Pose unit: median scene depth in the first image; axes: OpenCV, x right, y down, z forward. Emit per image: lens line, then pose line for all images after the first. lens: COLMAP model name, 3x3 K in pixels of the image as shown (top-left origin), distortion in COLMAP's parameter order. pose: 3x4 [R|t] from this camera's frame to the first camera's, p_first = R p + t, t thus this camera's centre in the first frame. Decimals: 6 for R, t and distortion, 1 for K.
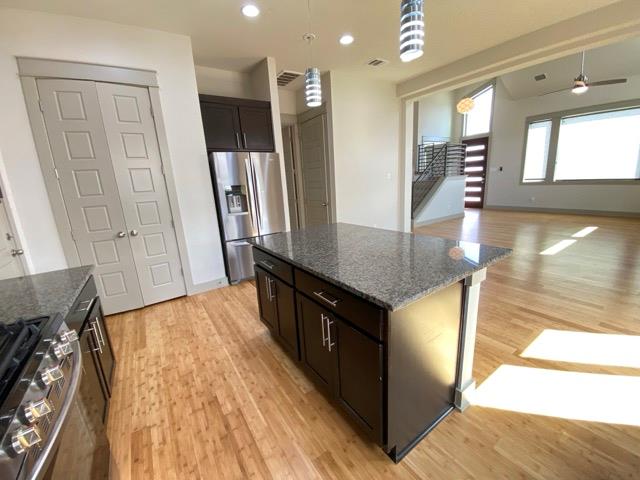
lens RADIAL K [[259.1, 0, 318.9], [0, 259.1, 241.0], [0, 0, 1]] dist [0.025179, -0.023122]
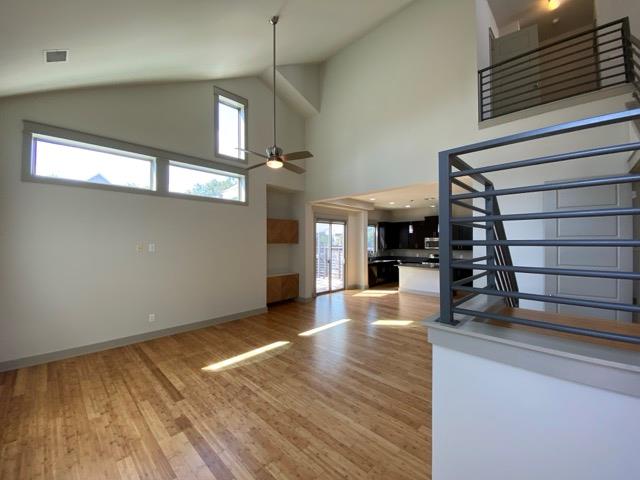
lens RADIAL K [[259.1, 0, 318.9], [0, 259.1, 241.0], [0, 0, 1]] dist [0.025179, -0.023122]
pose [[-0.976615, 0.059158, -0.206694, 0.650832], [0.009346, 0.972170, 0.234089, -0.336983], [0.214790, 0.226683, -0.949989, 1.102783]]
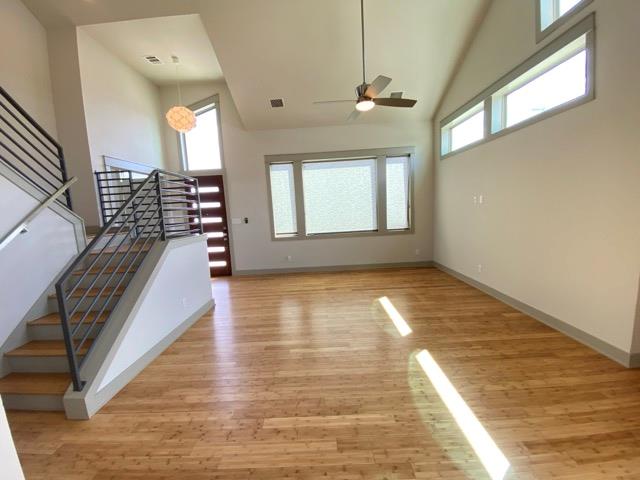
lens RADIAL K [[259.1, 0, 318.9], [0, 259.1, 241.0], [0, 0, 1]] dist [0.025179, -0.023122]
pose [[0.567890, -0.073842, 0.819785, 0.240302], [0.208122, 0.976486, -0.056215, -0.151616], [-0.796358, 0.202539, 0.569905, 0.483700]]
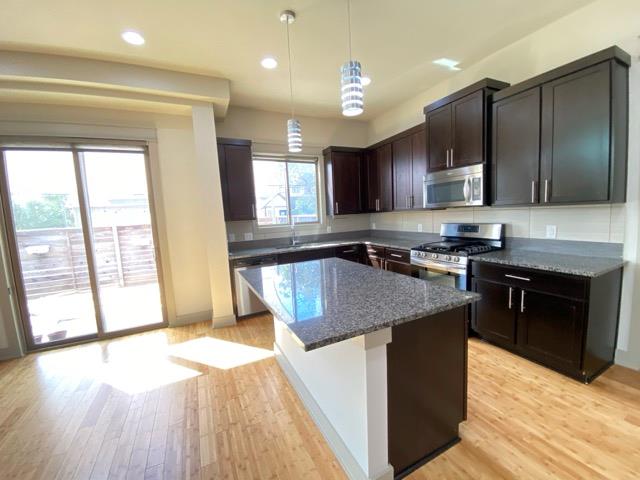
lens RADIAL K [[259.1, 0, 318.9], [0, 259.1, 241.0], [0, 0, 1]] dist [0.025179, -0.023122]
pose [[-0.983377, 0.095834, 0.154226, -0.000366], [0.141546, 0.936601, 0.320536, -0.110763], [-0.113730, 0.337038, -0.934597, 0.453055]]
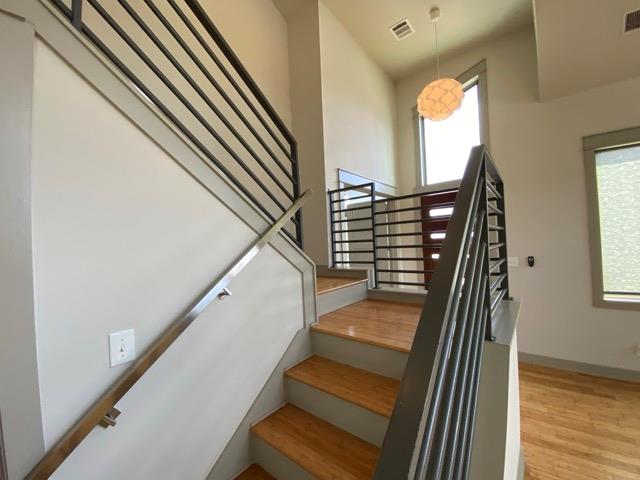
lens RADIAL K [[256.9, 0, 313.5], [0, 256.9, 241.9], [0, 0, 1]] dist [0.001544, -0.008713]
pose [[0.963036, 0.019015, 0.268701, 0.304474], [0.049949, 0.967601, -0.247492, -0.246262], [-0.264701, 0.251766, 0.930885, 0.785394]]
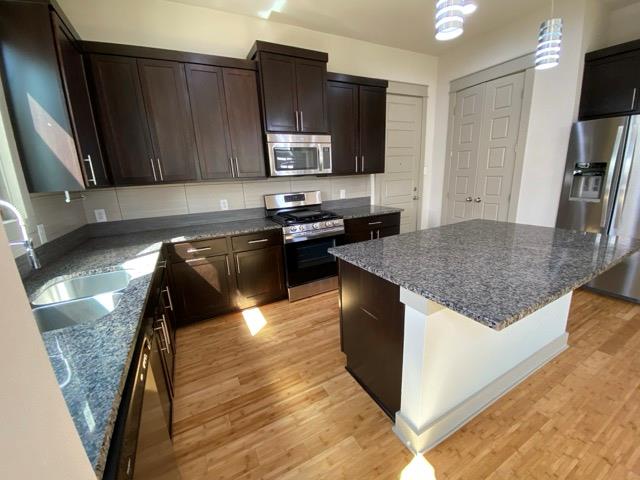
lens RADIAL K [[259.1, 0, 318.9], [0, 259.1, 241.0], [0, 0, 1]] dist [0.025179, -0.023122]
pose [[-0.106818, 0.307986, -0.945375, 0.237610], [-0.176656, 0.929809, 0.322875, -0.043756], [0.978459, 0.201495, -0.044912, 0.118927]]
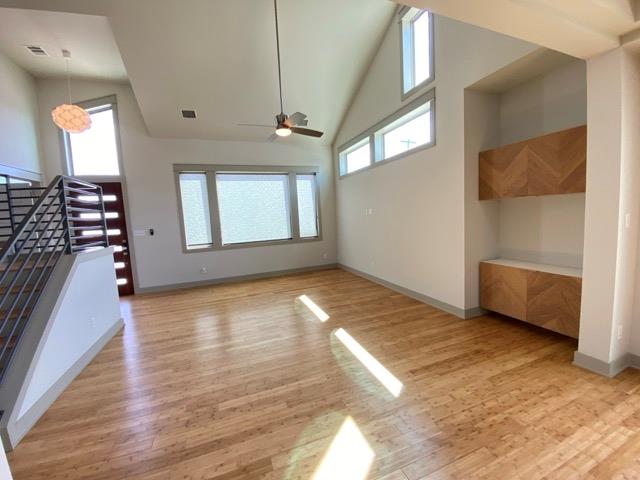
lens RADIAL K [[259.1, 0, 318.9], [0, 259.1, 241.0], [0, 0, 1]] dist [0.025179, -0.023122]
pose [[0.238119, -0.050340, 0.969931, 0.168740], [0.261627, 0.965065, -0.014142, -0.146582], [-0.935334, 0.257128, 0.242971, 0.488673]]
